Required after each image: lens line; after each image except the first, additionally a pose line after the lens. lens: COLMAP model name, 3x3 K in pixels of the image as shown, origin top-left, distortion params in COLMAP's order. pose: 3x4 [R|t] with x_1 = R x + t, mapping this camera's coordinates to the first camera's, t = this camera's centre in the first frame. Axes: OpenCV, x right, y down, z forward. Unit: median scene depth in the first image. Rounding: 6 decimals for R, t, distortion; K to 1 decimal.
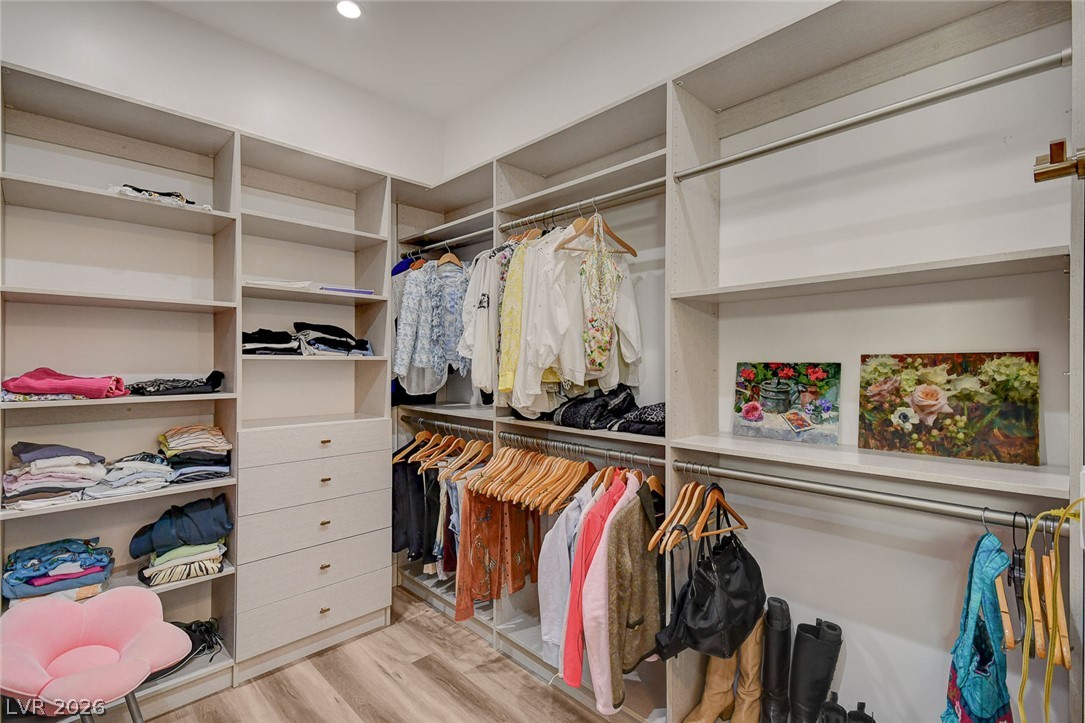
lens RADIAL K [[495.6, 0, 537.7], [0, 495.6, 362.4], [0, 0, 1]] dist [0.000084, -0.000024]
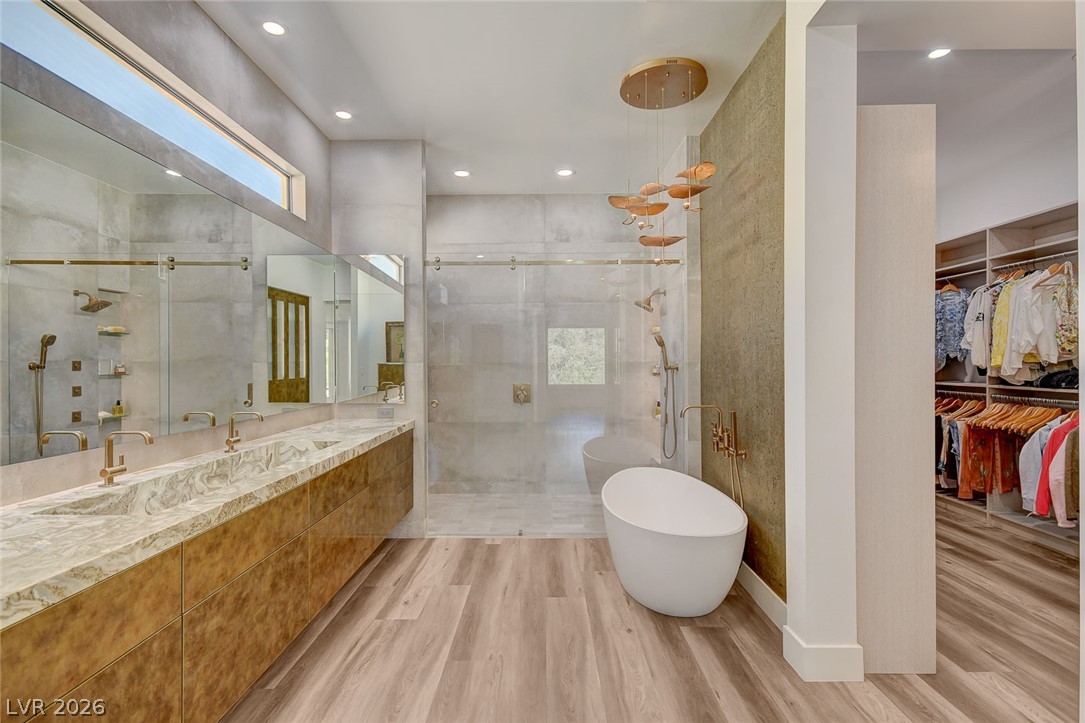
lens RADIAL K [[545.0, 0, 527.8], [0, 545.0, 366.8], [0, 0, 1]] dist [0.014176, -0.003213]
pose [[0.716651, 0.000463, -0.697432, 0.097922], [0.002905, 0.999989, 0.003649, 0.041505], [0.697426, -0.004641, 0.716642, -1.457942]]
